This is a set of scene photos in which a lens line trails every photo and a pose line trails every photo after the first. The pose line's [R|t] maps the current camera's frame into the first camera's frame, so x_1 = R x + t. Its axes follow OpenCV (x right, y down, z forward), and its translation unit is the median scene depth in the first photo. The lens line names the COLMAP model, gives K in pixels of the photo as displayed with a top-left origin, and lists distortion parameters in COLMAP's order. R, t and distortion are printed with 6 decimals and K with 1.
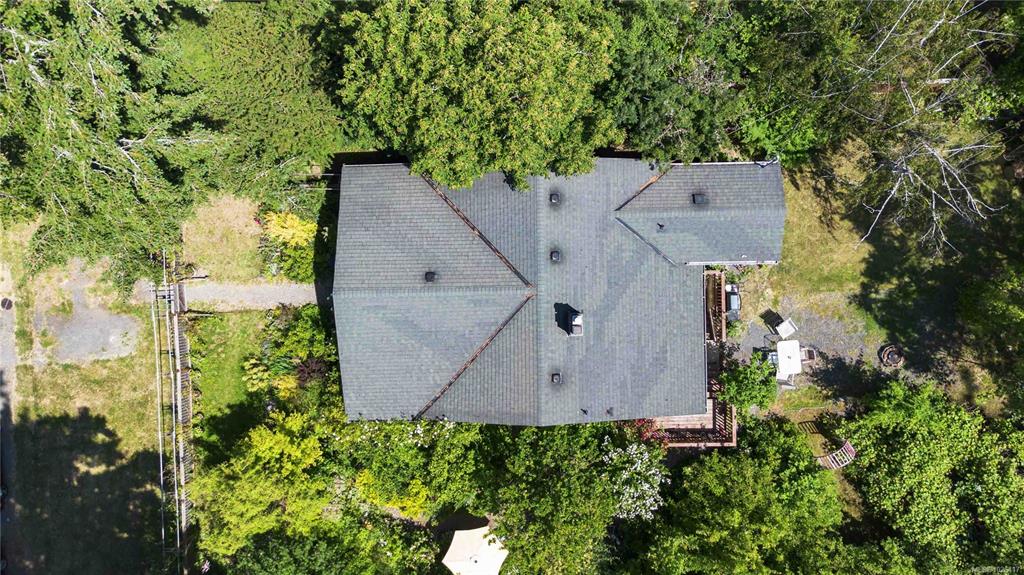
lens RADIAL K [[728.9, 0, 511.4], [0, 728.9, 285.9], [0, 0, 1]] dist [0.072020, -0.063375]
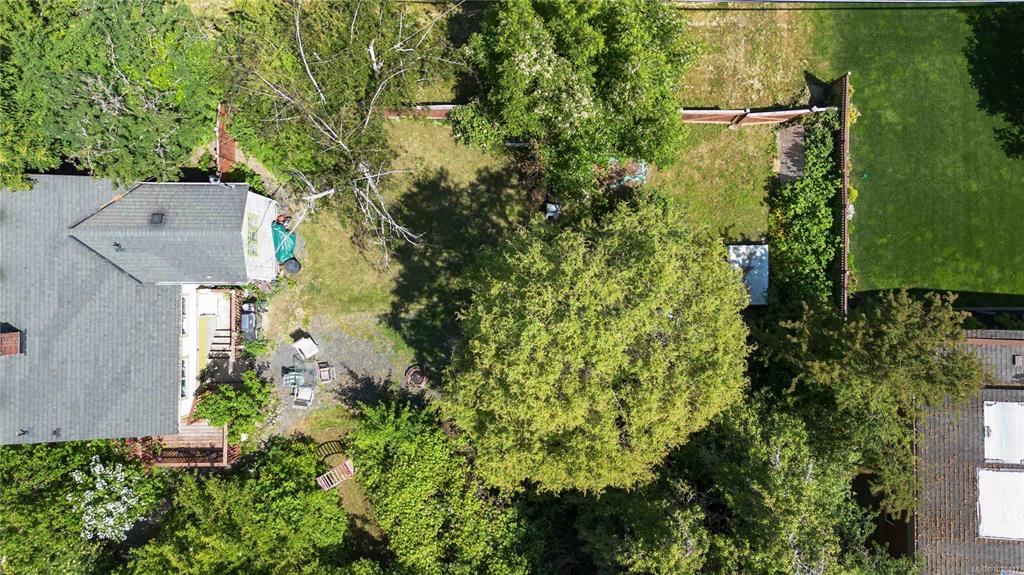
lens RADIAL K [[728.9, 0, 517.0], [0, 728.9, 284.8], [0, 0, 1]] dist [0.072020, -0.063375]
pose [[0.999844, 0.017558, -0.001986, 0.704562], [-0.017562, 0.999844, -0.001802, -0.033568], [0.001954, 0.001837, 0.999996, 0.000547]]
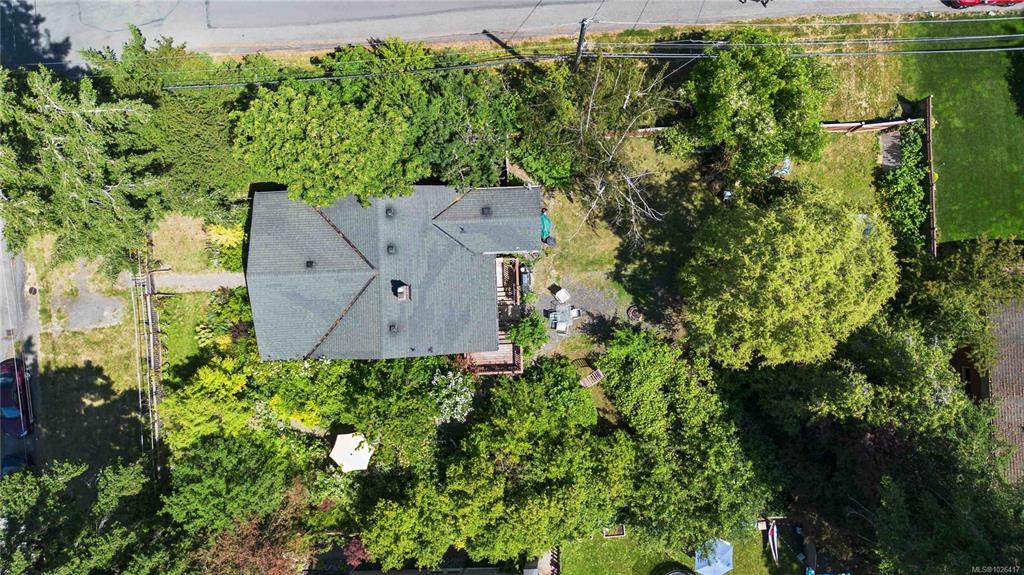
lens RADIAL K [[728.9, 0, 509.7], [0, 728.9, 289.4], [0, 0, 1]] dist [0.072020, -0.063375]
pose [[0.999786, -0.020443, -0.003035, 0.289275], [0.020443, 0.999791, 0.000052, 0.045013], [0.003033, -0.000114, 0.999995, -0.504246]]
